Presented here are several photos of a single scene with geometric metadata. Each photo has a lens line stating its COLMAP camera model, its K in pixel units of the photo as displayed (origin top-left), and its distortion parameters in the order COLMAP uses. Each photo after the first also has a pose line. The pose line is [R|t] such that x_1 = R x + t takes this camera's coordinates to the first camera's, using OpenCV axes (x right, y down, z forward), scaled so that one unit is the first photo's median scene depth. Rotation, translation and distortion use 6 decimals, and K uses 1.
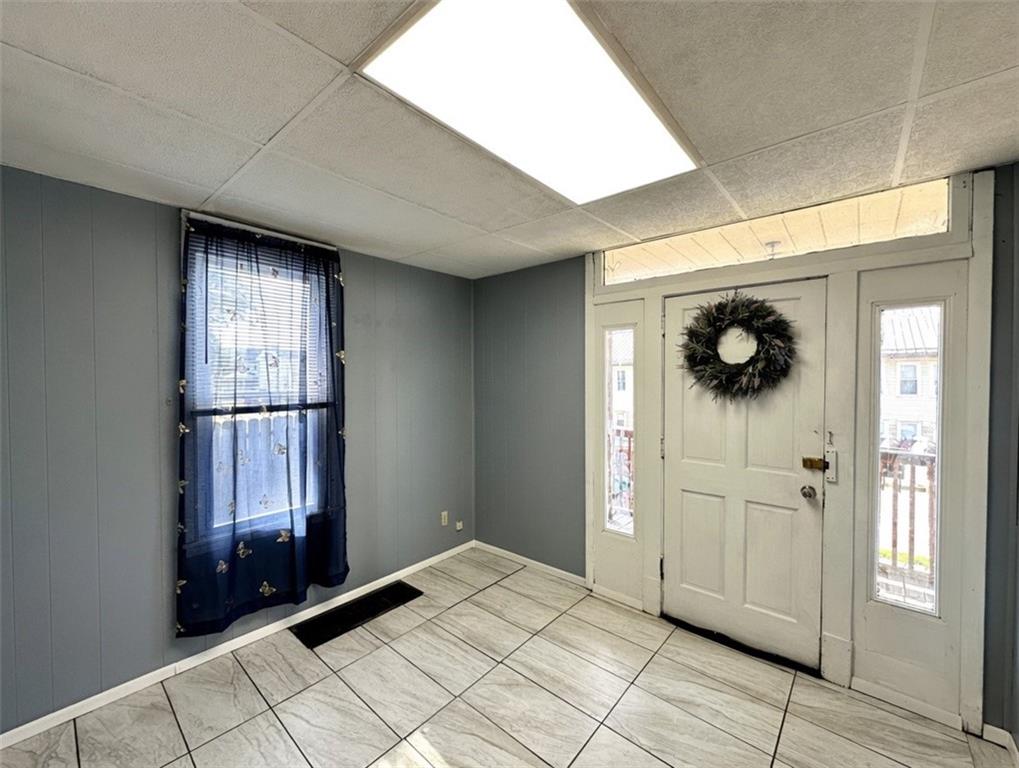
lens RADIAL K [[405.6, 0, 509.5], [0, 405.6, 384.0], [0, 0, 1]] dist [0.000113, 0.000131]
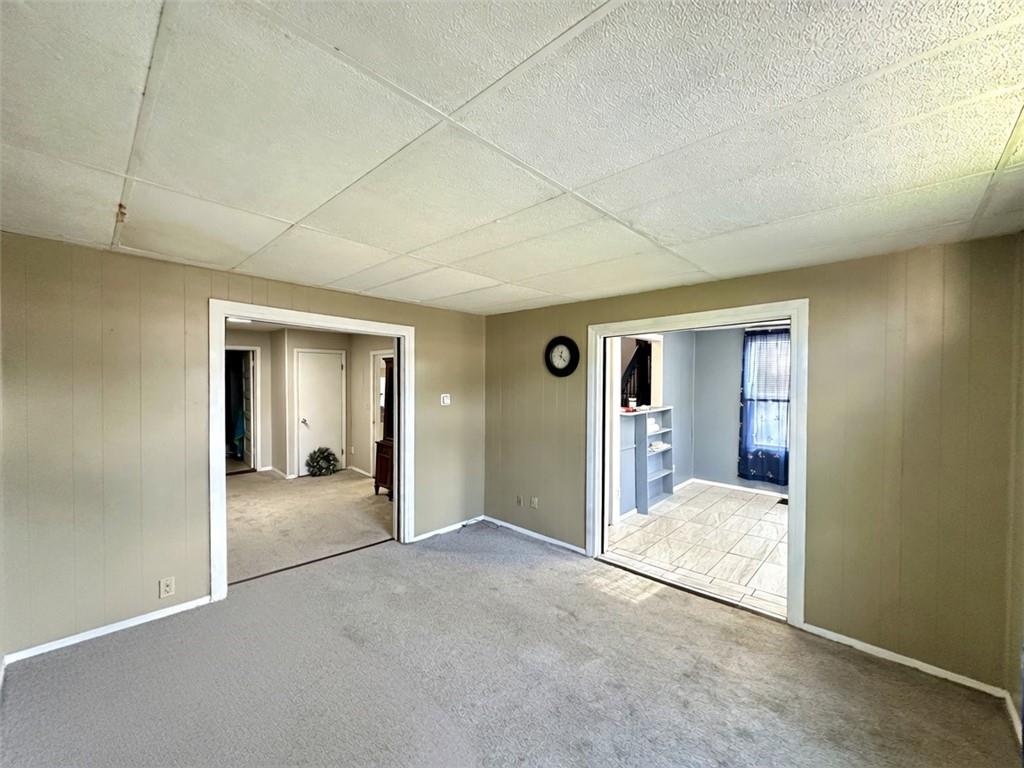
lens RADIAL K [[407.6, 0, 512.0], [0, 407.6, 384.0], [0, 0, 1]] dist [0.000113, 0.000131]
pose [[-0.044427, 0.012626, -0.998933, 2.114915], [-0.022799, 0.999647, 0.013649, -0.038328], [0.998752, 0.023381, -0.044123, -0.495613]]
